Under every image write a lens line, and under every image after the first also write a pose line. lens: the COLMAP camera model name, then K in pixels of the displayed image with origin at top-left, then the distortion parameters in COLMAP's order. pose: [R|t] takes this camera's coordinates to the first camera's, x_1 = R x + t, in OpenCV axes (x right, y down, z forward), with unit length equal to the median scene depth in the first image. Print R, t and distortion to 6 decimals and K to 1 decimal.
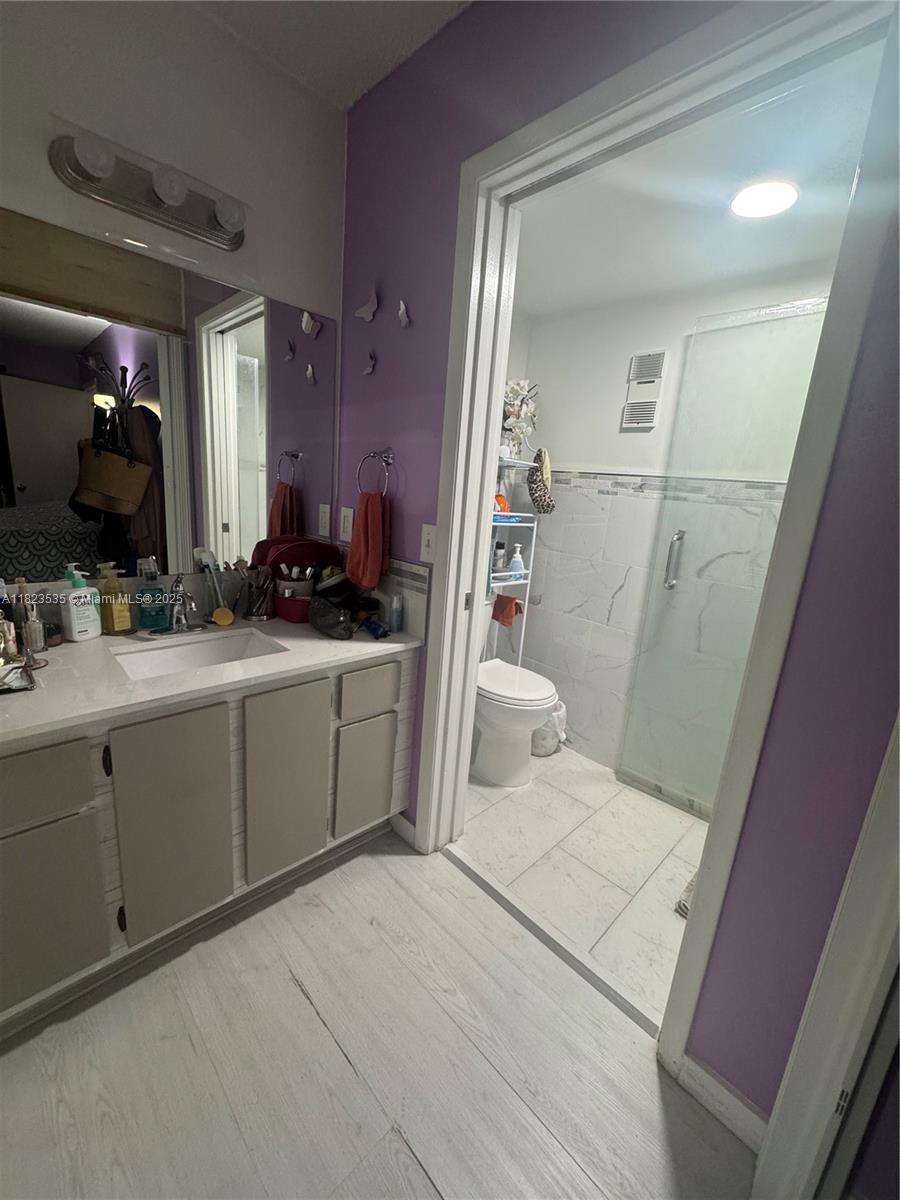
lens RADIAL K [[482.5, 0, 449.6], [0, 482.5, 599.4], [0, 0, 1]] dist [0.001795, -0.001834]
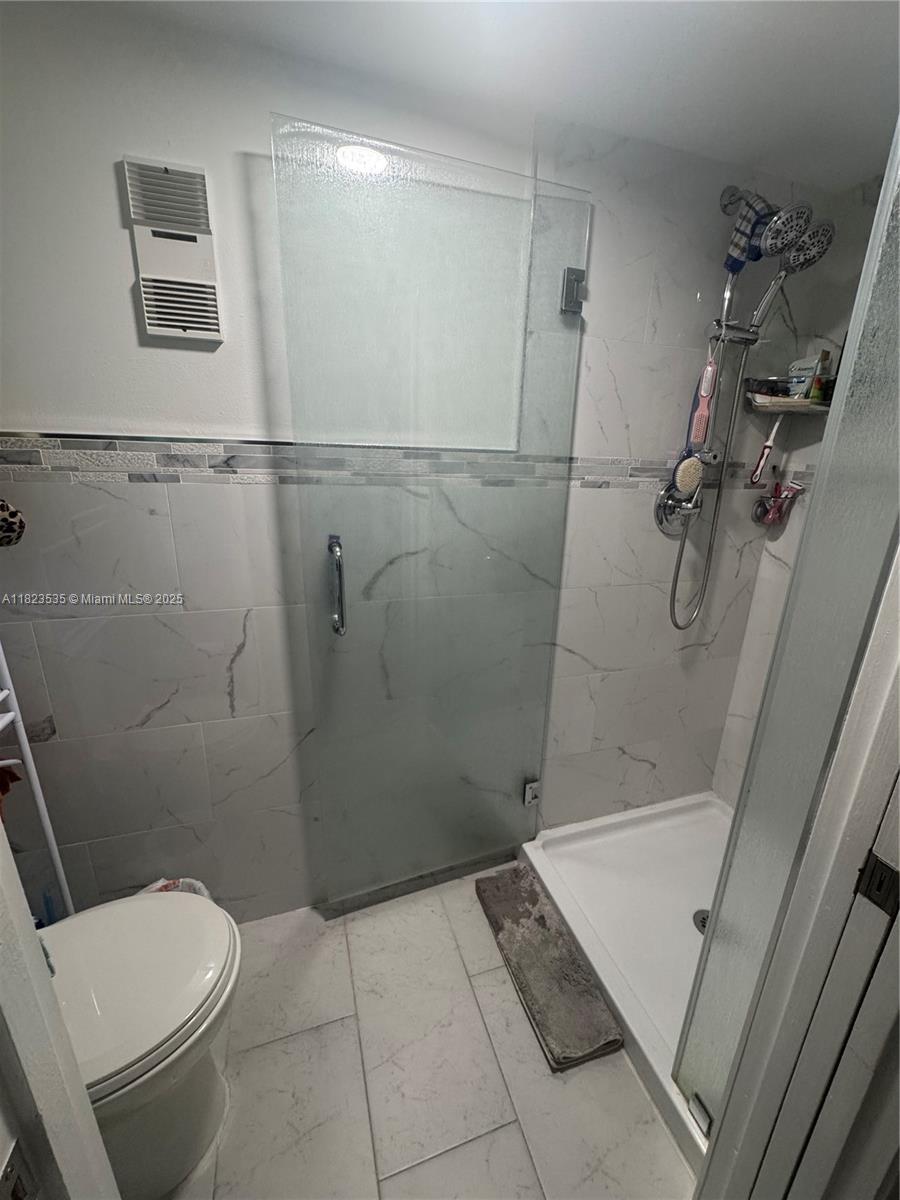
lens RADIAL K [[482.5, 0, 447.8], [0, 482.5, 600.4], [0, 0, 1]] dist [0.001795, -0.001834]
pose [[0.446764, -0.329883, 0.831612, 0.022264], [0.214602, 0.941914, 0.258348, -0.180611], [-0.868532, 0.063045, 0.491607, 0.559404]]
